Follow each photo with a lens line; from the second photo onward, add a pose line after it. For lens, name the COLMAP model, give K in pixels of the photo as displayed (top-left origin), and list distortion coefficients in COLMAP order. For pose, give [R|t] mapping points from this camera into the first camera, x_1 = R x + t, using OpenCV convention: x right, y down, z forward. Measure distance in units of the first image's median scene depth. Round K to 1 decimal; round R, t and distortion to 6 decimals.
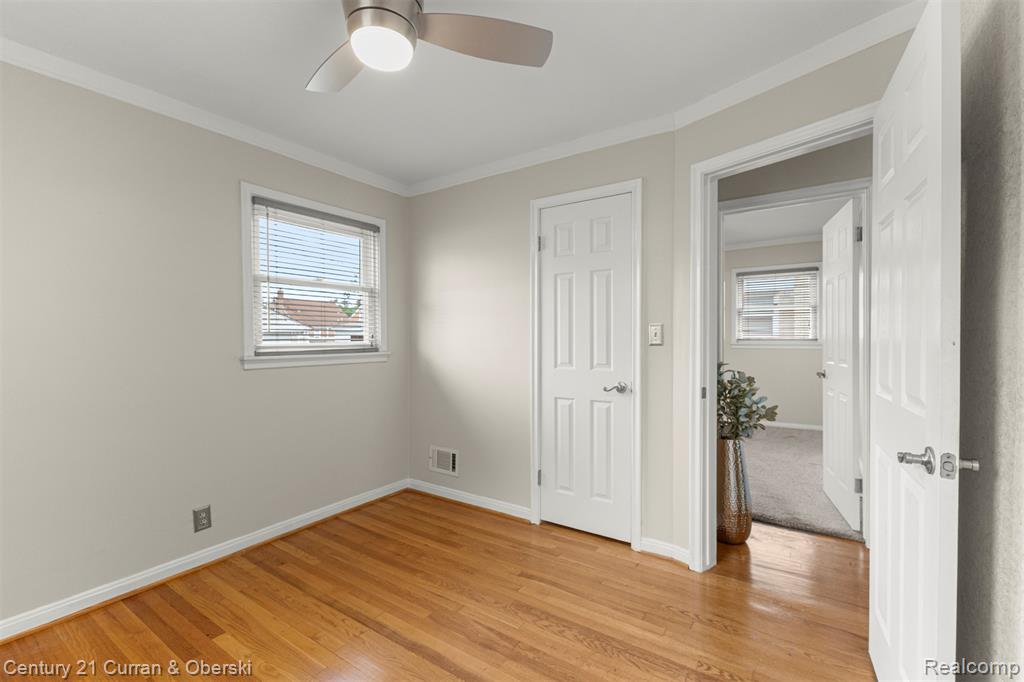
lens RADIAL K [[448.3, 0, 513.1], [0, 448.3, 344.1], [0, 0, 1]] dist [0.009506, -0.000173]
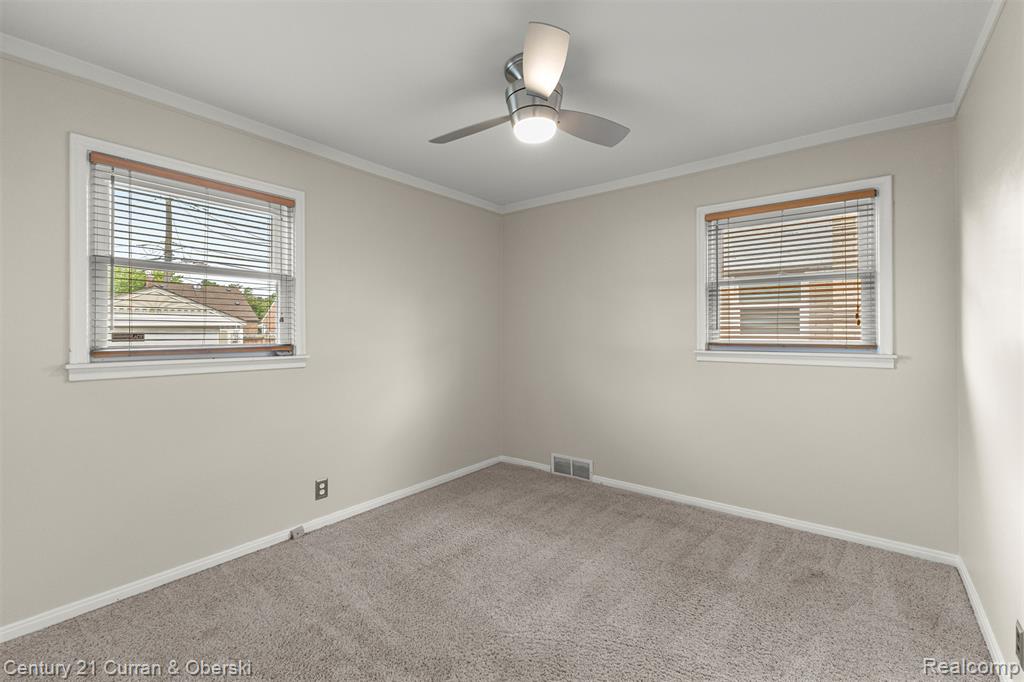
lens RADIAL K [[448.3, 0, 510.9], [0, 448.3, 336.8], [0, 0, 1]] dist [0.009506, -0.000173]
pose [[0.997601, -0.001318, -0.069219, 0.184710], [0.000602, 0.999946, -0.010375, -0.008387], [0.069229, 0.010308, 0.997548, 0.283431]]
